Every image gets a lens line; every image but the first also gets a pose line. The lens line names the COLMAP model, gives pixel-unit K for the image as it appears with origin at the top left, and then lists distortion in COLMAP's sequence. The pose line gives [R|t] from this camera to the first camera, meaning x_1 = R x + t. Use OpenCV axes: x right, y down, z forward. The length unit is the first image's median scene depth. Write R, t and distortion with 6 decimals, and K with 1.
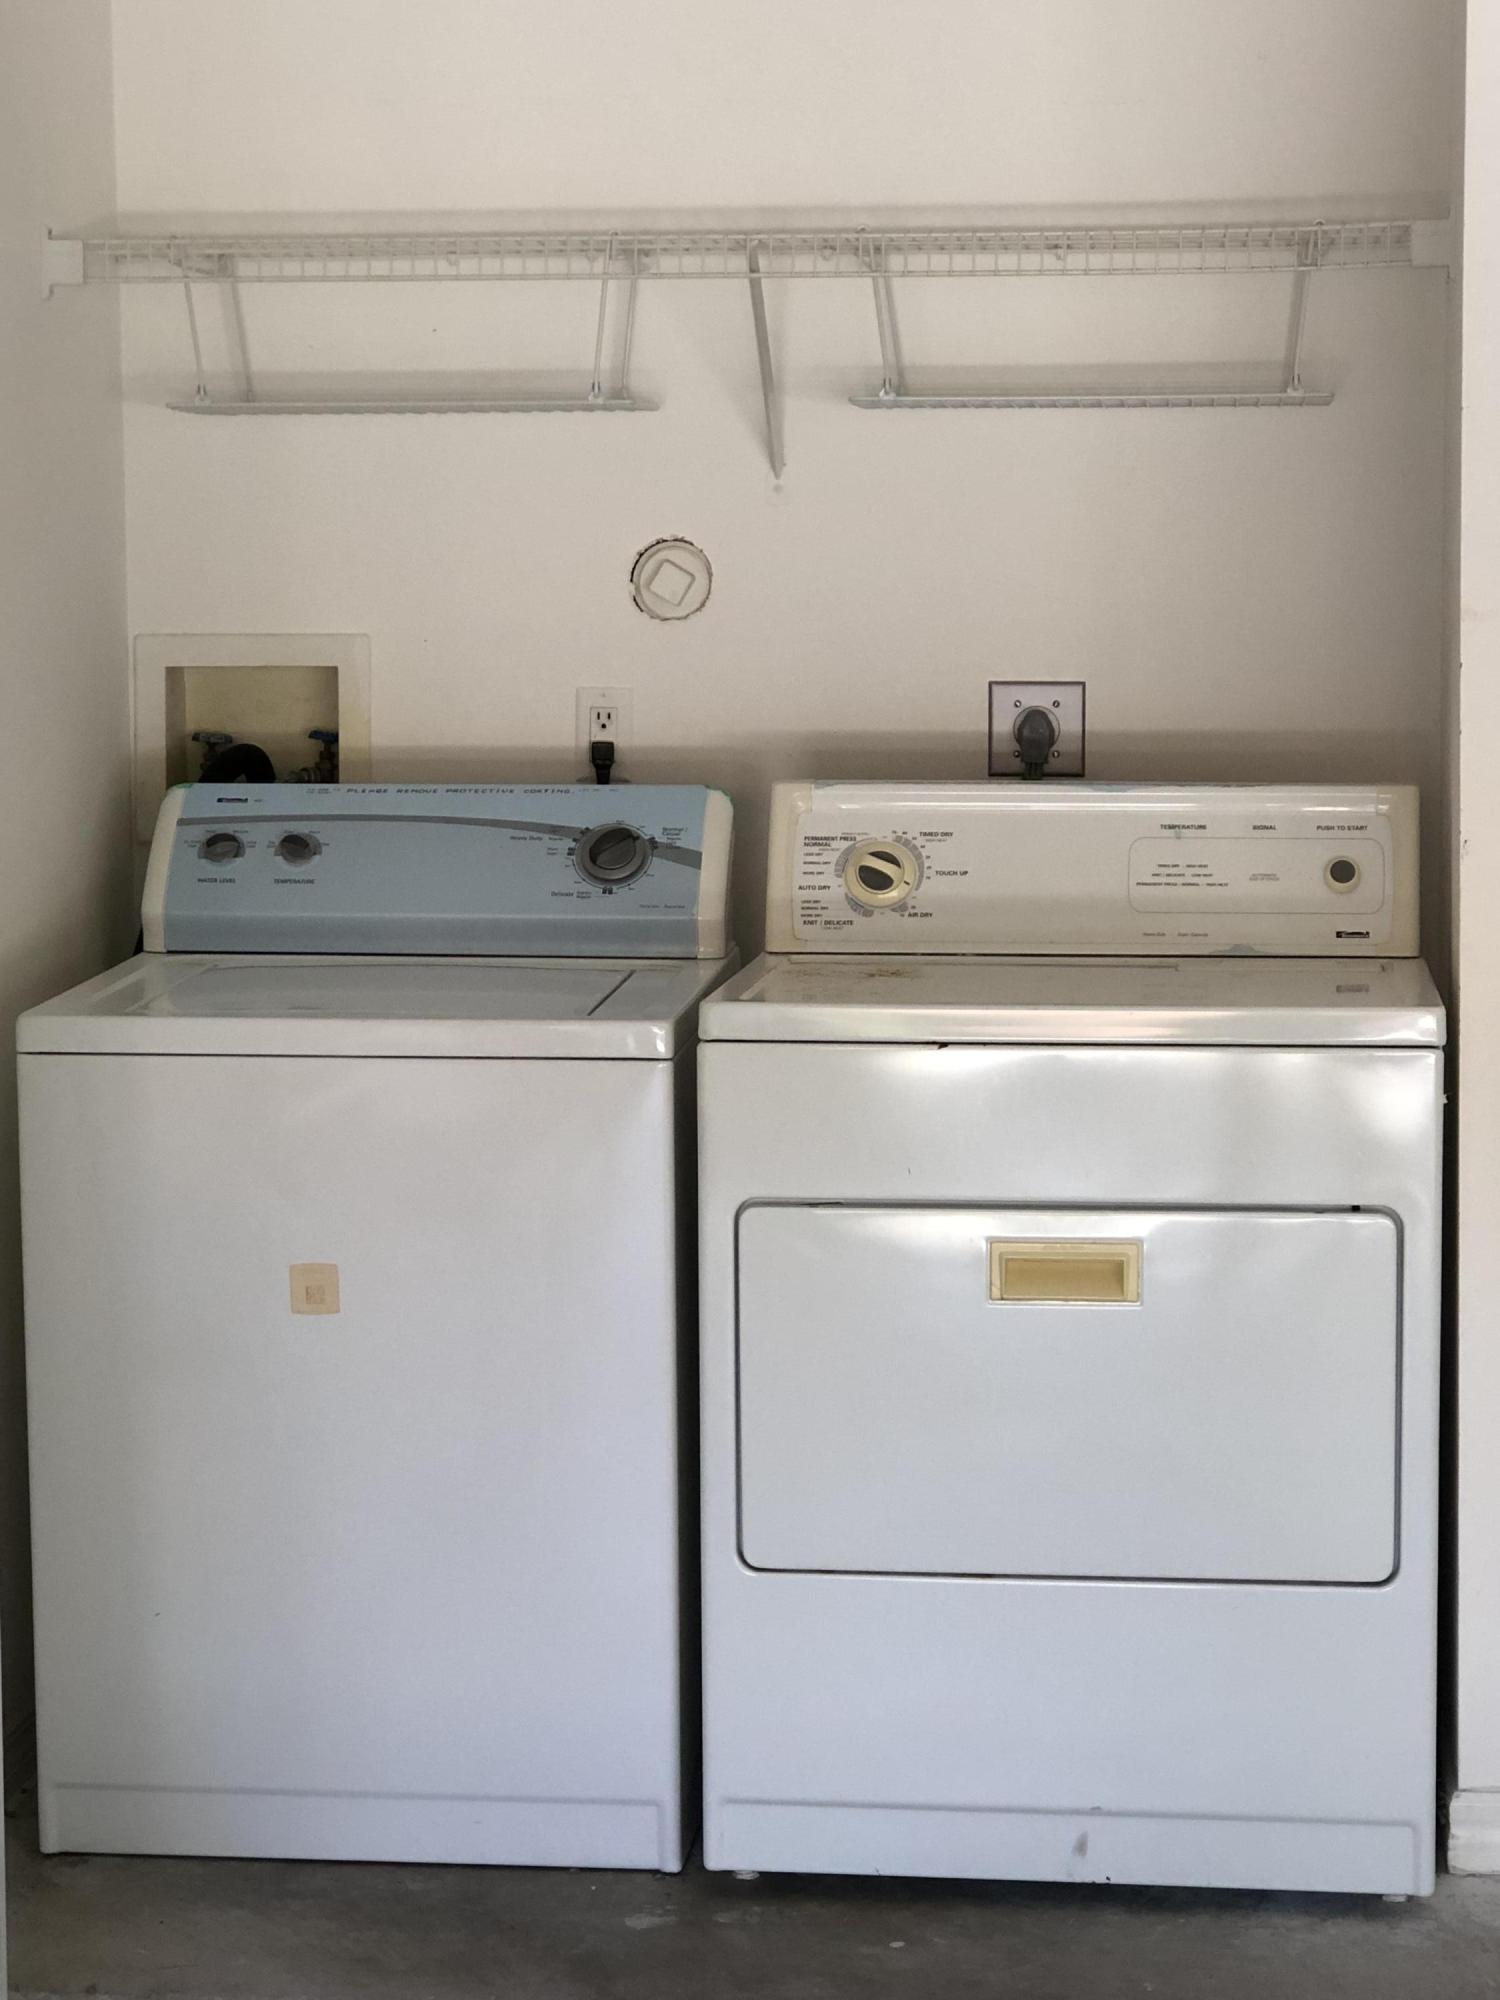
lens RADIAL K [[4210.1, 0, 750.0], [0, 4210.1, 1000.0], [0, 0, 1]] dist [0.103361, 0.315268]
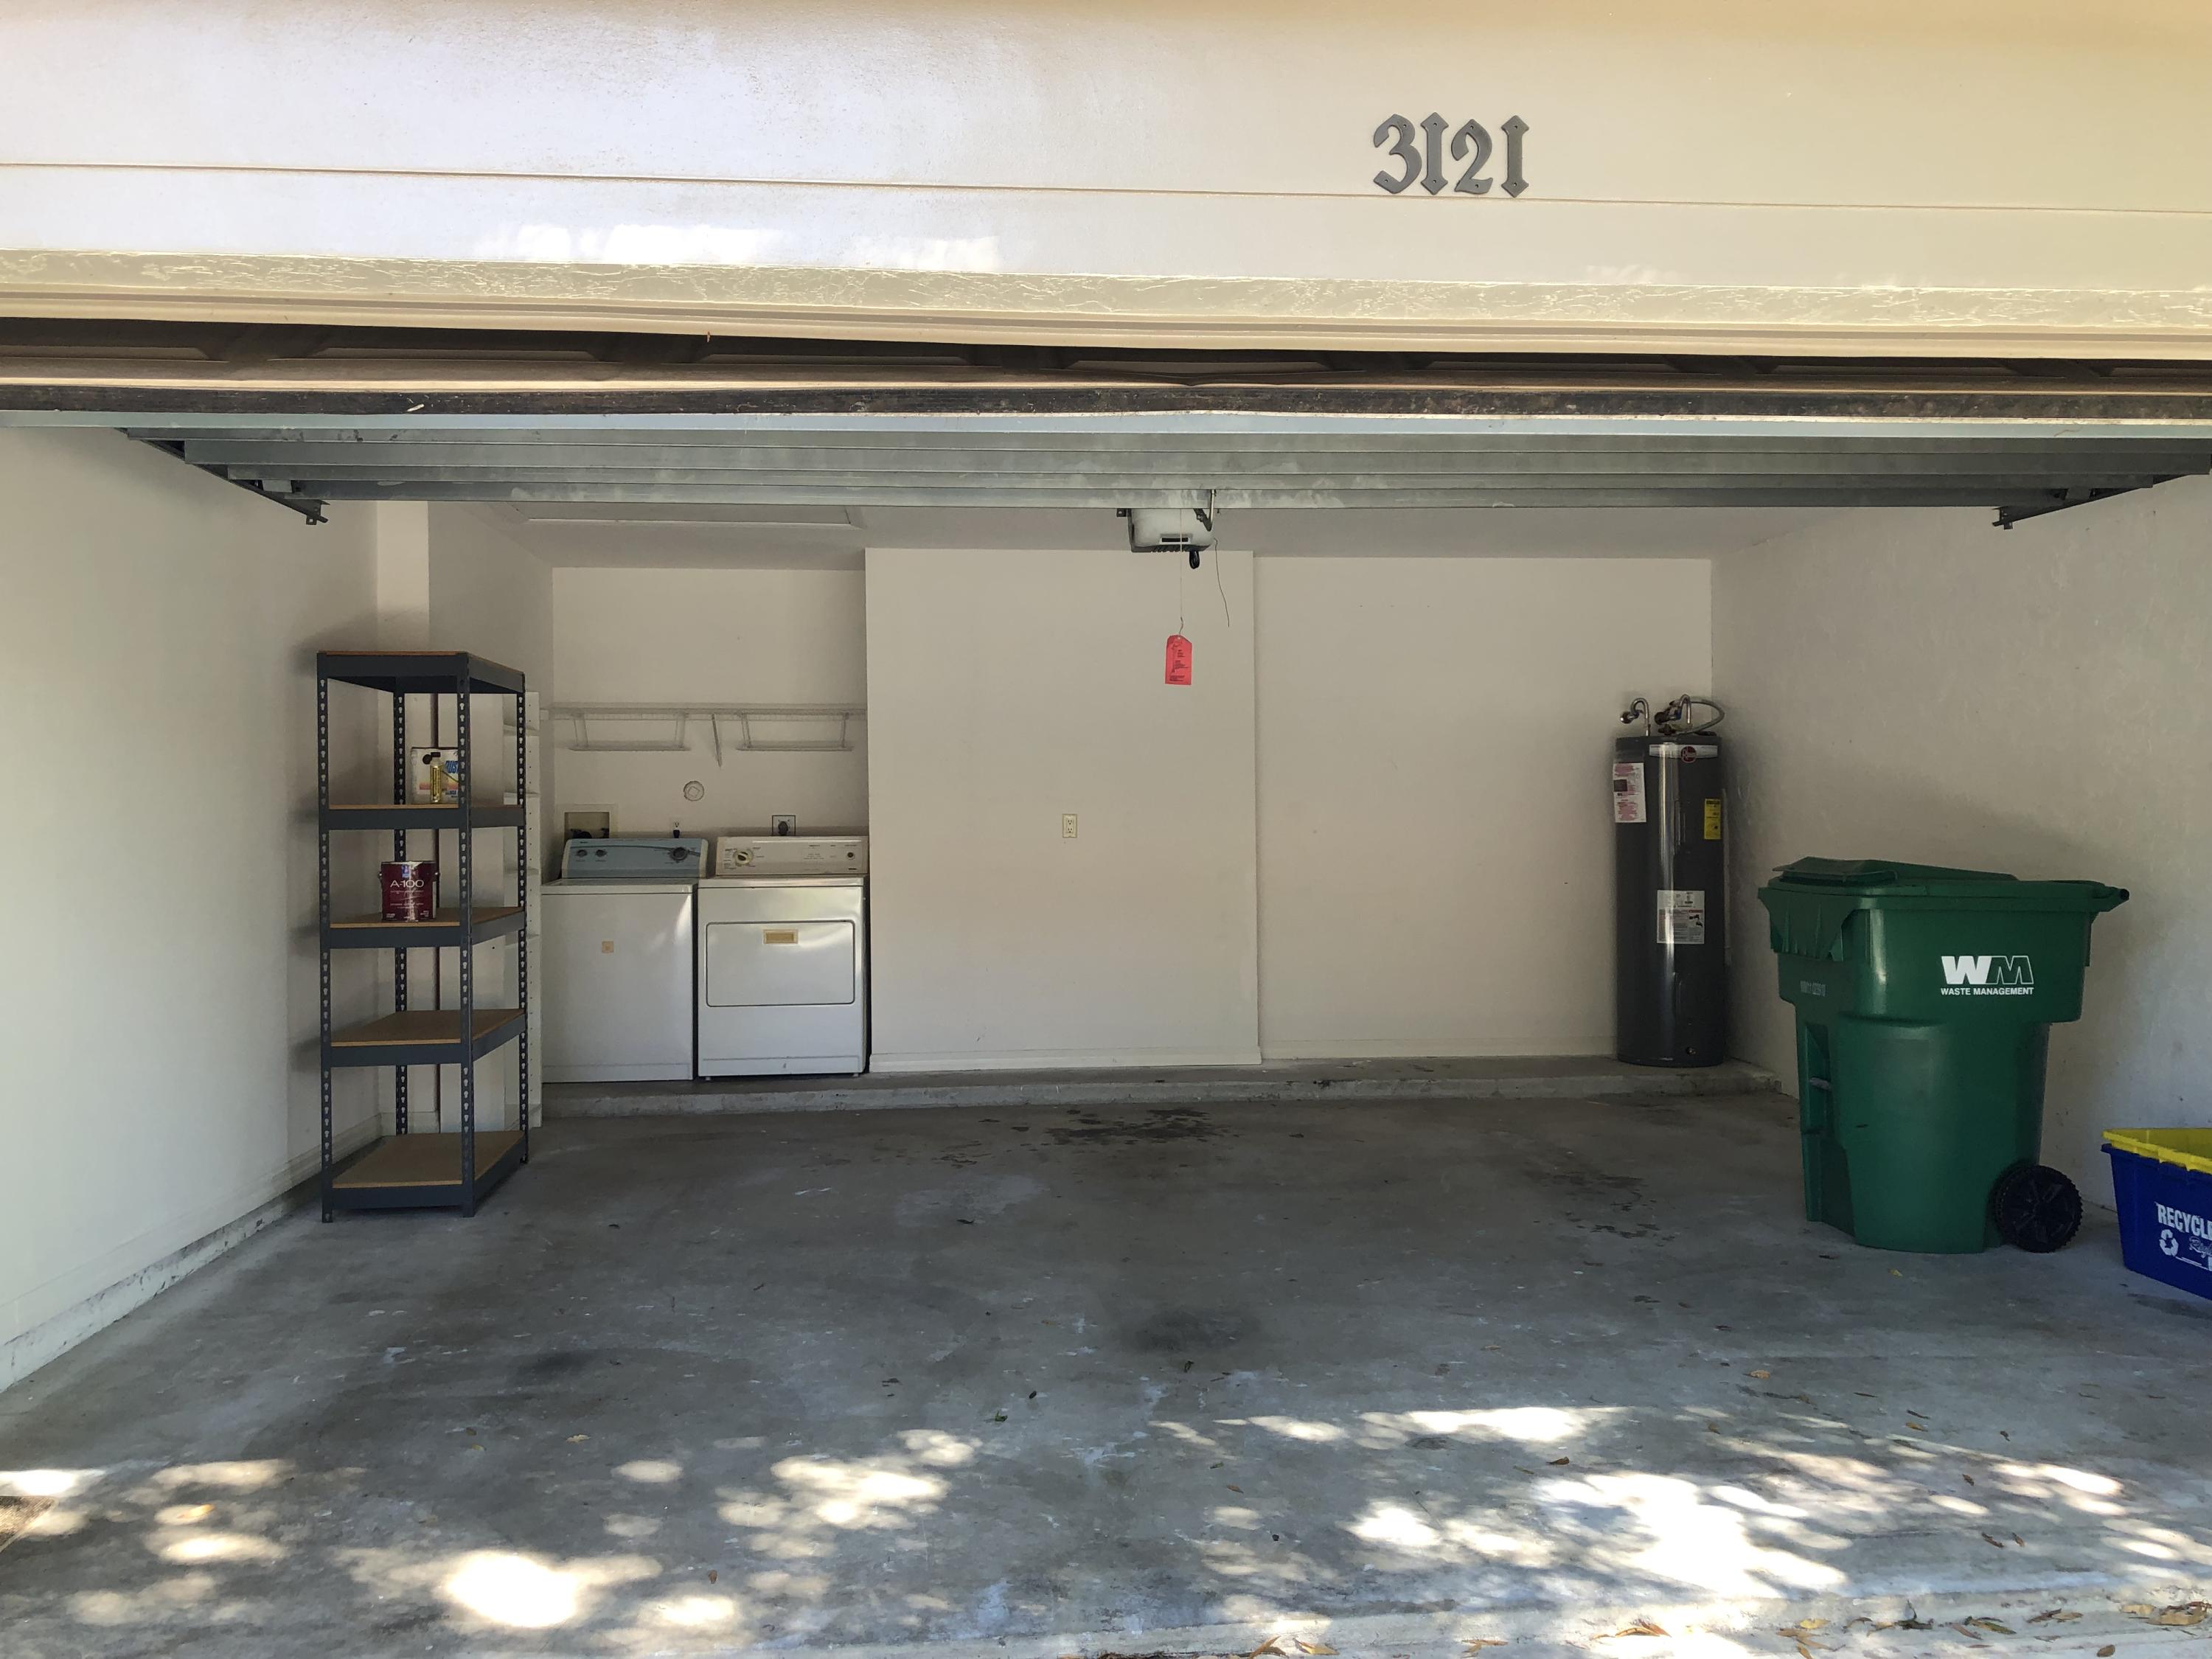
lens RADIAL K [[1828.9, 0, 1106.0], [0, 1828.9, 829.5], [0, 0, 1]] dist [0.091323, -0.000339]
pose [[0.981599, -0.000922, 0.190950, 0.035858], [0.021179, 0.994344, -0.104073, 0.141194], [-0.189774, 0.106202, 0.976067, -0.878570]]
